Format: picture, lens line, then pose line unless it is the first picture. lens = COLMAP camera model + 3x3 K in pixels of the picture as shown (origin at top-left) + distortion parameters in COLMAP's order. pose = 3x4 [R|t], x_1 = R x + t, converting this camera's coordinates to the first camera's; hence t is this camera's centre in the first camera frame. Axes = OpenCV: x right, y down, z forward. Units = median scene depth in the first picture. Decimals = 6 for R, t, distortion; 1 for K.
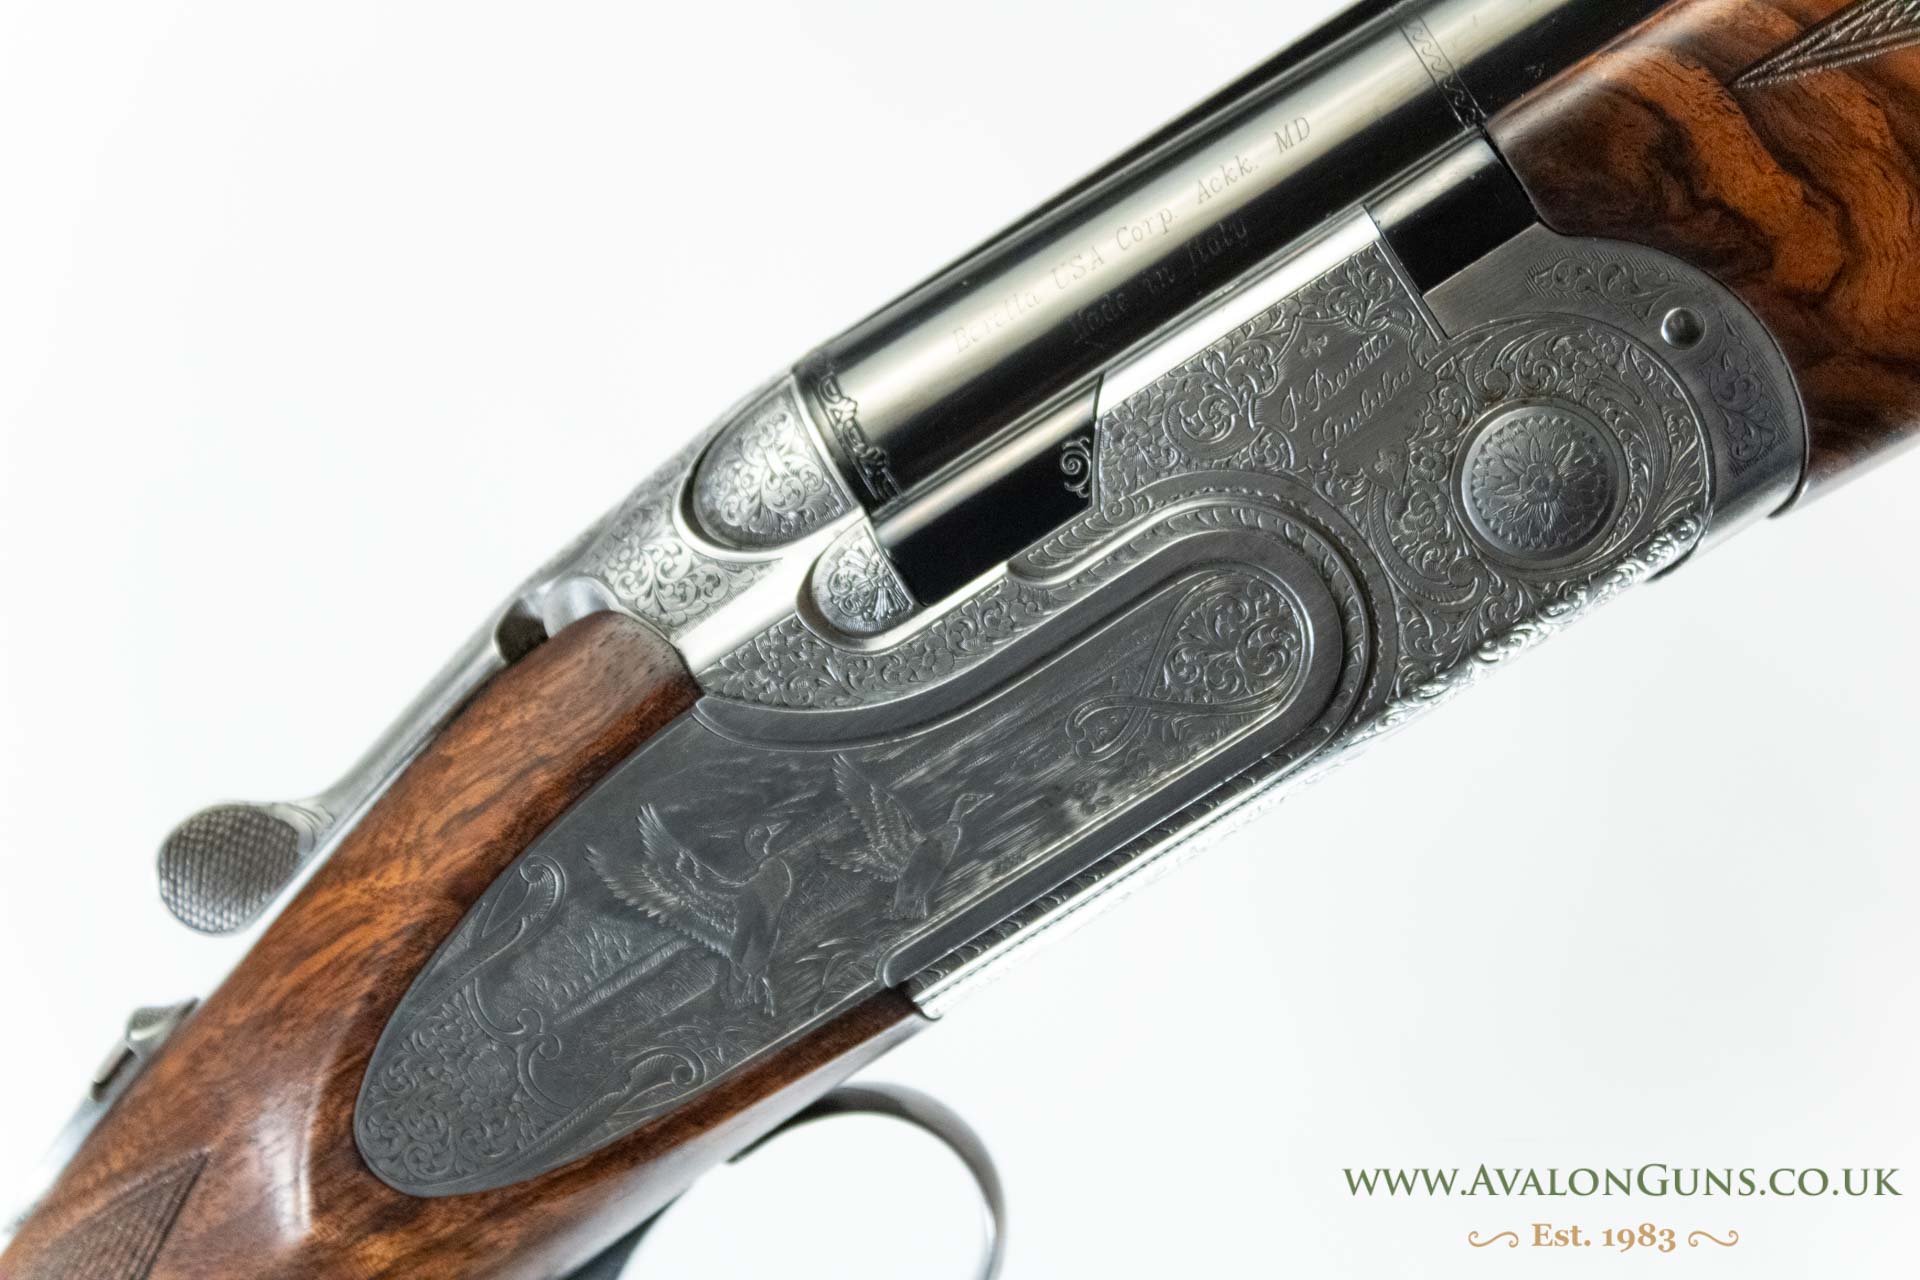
lens RADIAL K [[4829.3, 0, 957.9], [0, 4829.3, 640.0], [0, 0, 1]] dist [0.047517, 0.000000]
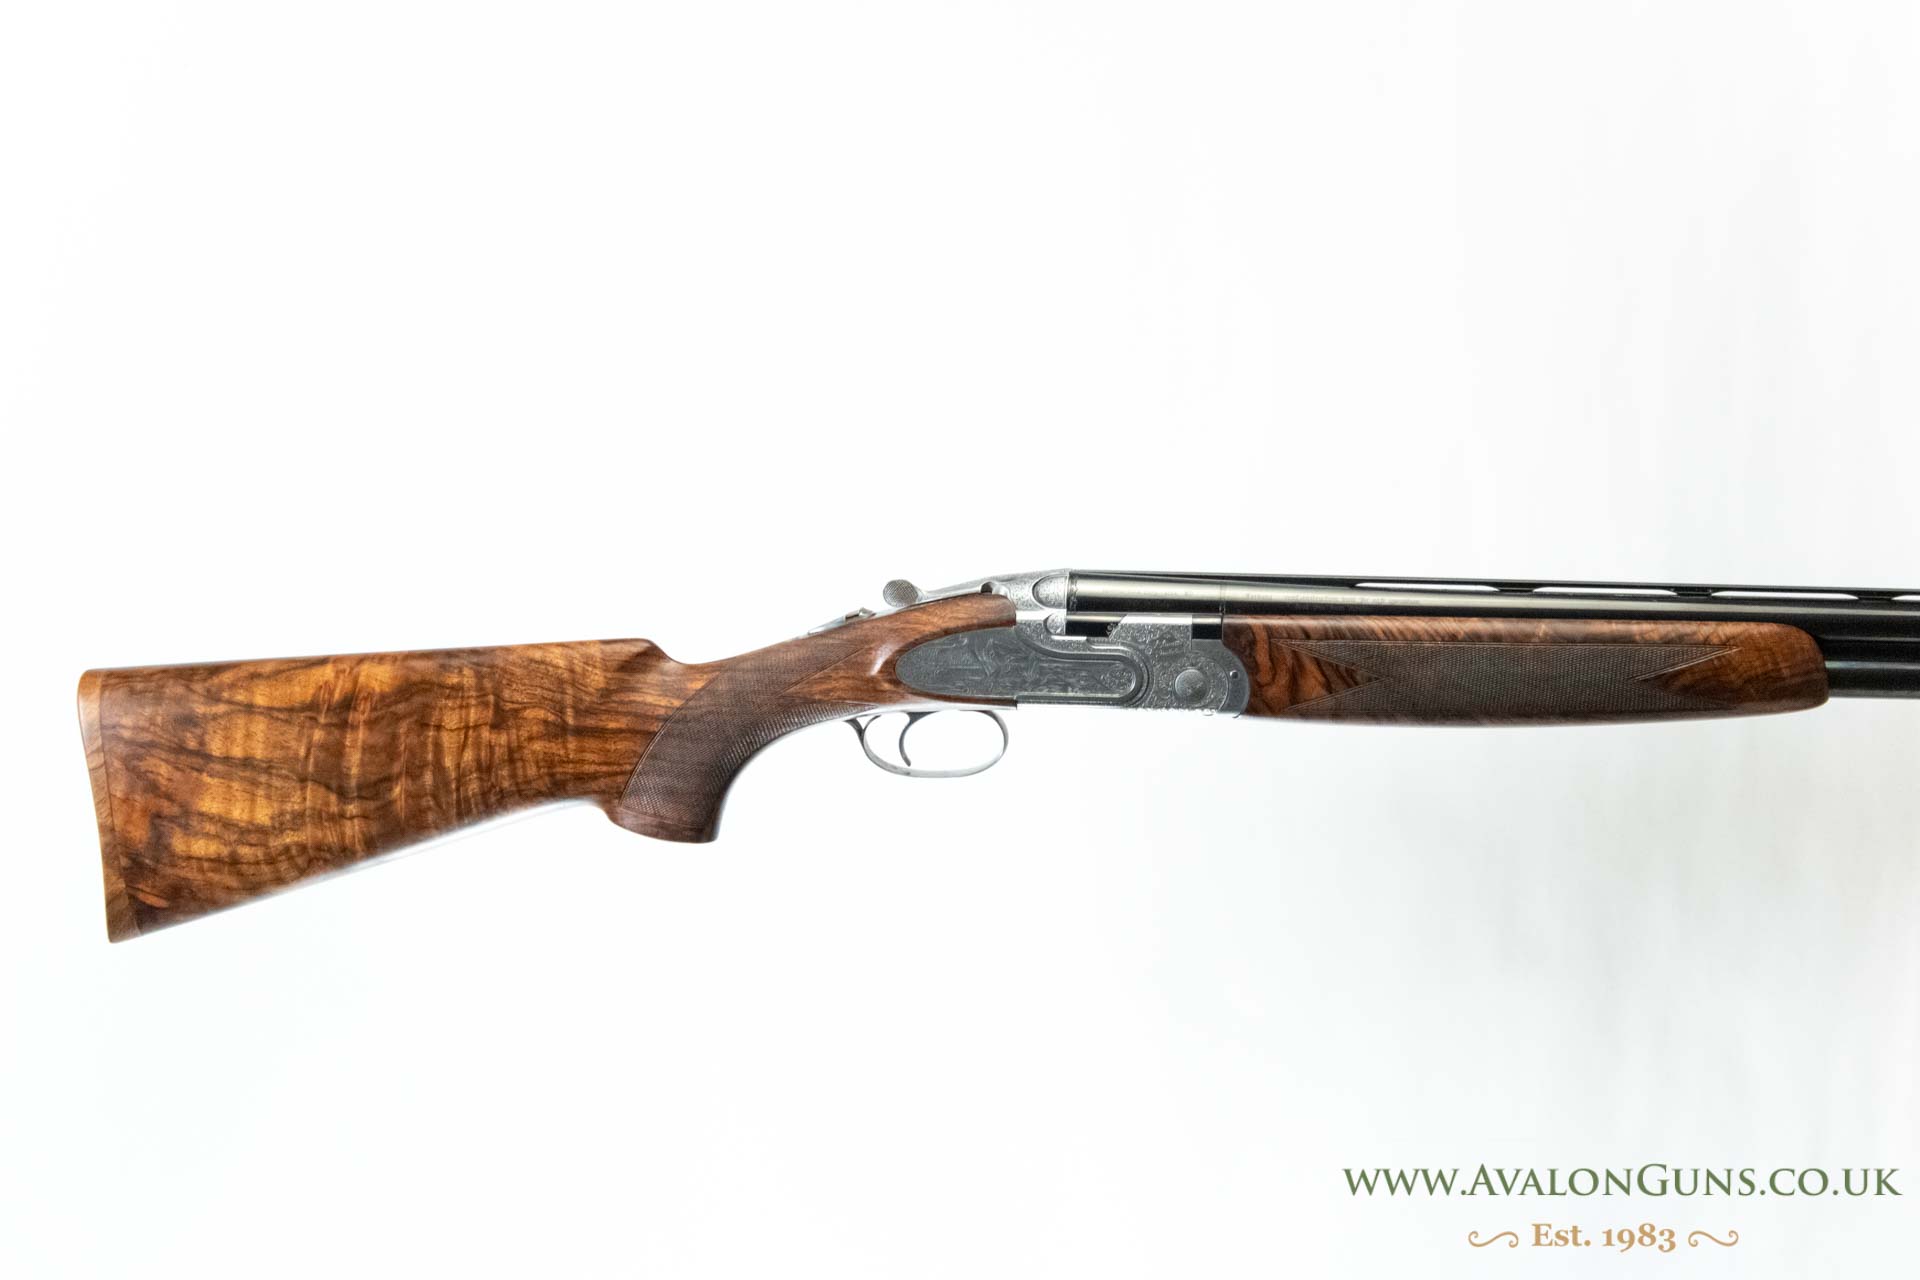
lens RADIAL K [[4829.3, 0, 960.3], [0, 4829.3, 640.6], [0, 0, 1]] dist [0.047517, 0.000000]
pose [[0.841059, 0.537030, 0.064955, -0.385932], [-0.540879, 0.836732, 0.085612, -0.340157], [-0.008374, -0.107137, 0.994209, -3.556065]]
